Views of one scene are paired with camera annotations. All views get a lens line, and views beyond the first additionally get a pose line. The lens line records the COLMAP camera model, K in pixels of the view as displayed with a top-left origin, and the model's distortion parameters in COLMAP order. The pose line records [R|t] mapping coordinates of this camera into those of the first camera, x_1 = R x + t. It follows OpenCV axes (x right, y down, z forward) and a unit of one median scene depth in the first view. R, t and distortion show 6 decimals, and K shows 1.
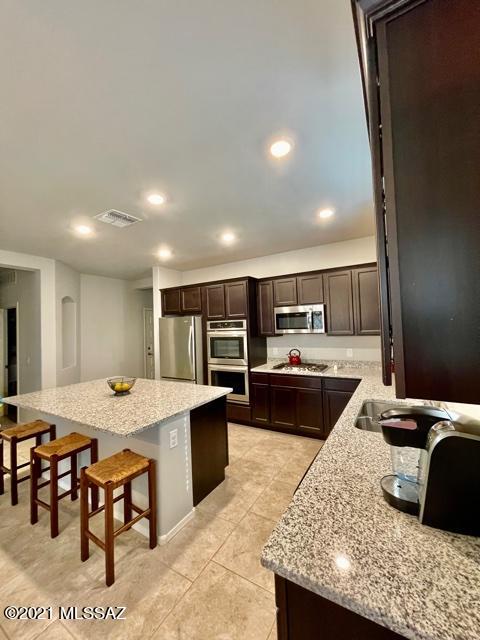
lens RADIAL K [[257.6, 0, 240.4], [0, 257.6, 318.4], [0, 0, 1]] dist [0.004406, 0.000185]
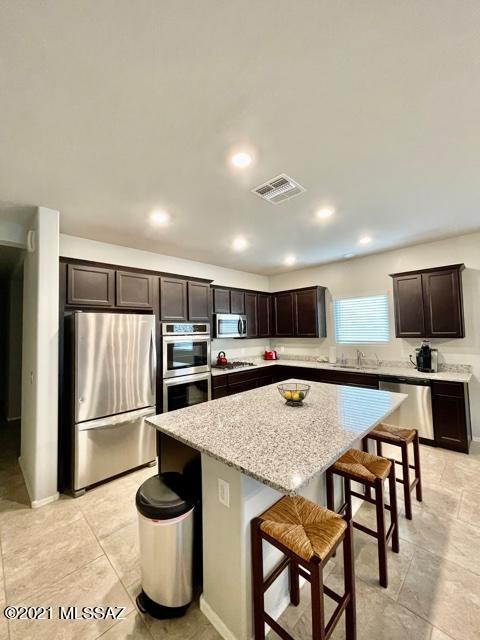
lens RADIAL K [[257.6, 0, 240.9], [0, 257.6, 319.1], [0, 0, 1]] dist [0.004406, 0.000185]
pose [[0.231256, 0.071236, 0.970281, -0.873939], [-0.012676, 0.997452, -0.070210, 0.054014], [-0.972810, 0.003937, 0.231570, 0.647941]]
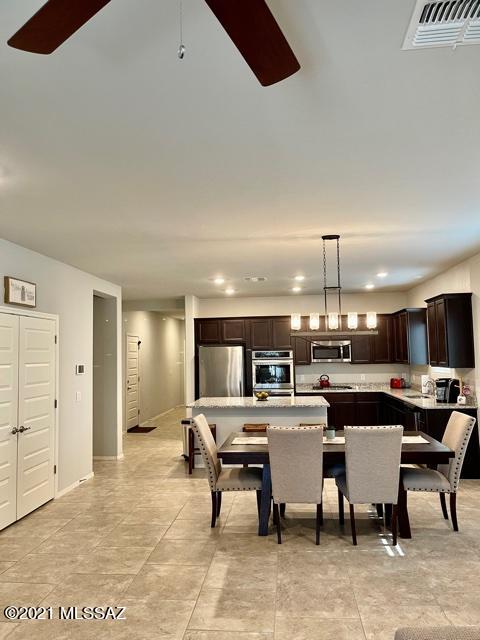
lens RADIAL K [[488.9, 0, 239.1], [0, 488.9, 318.6], [0, 0, 1]] dist [0.048357, -0.014669]
pose [[0.907981, 0.044210, 0.416674, -1.161933], [-0.021878, 0.998064, -0.058222, -0.005997], [-0.418441, 0.043749, 0.907190, -0.991839]]
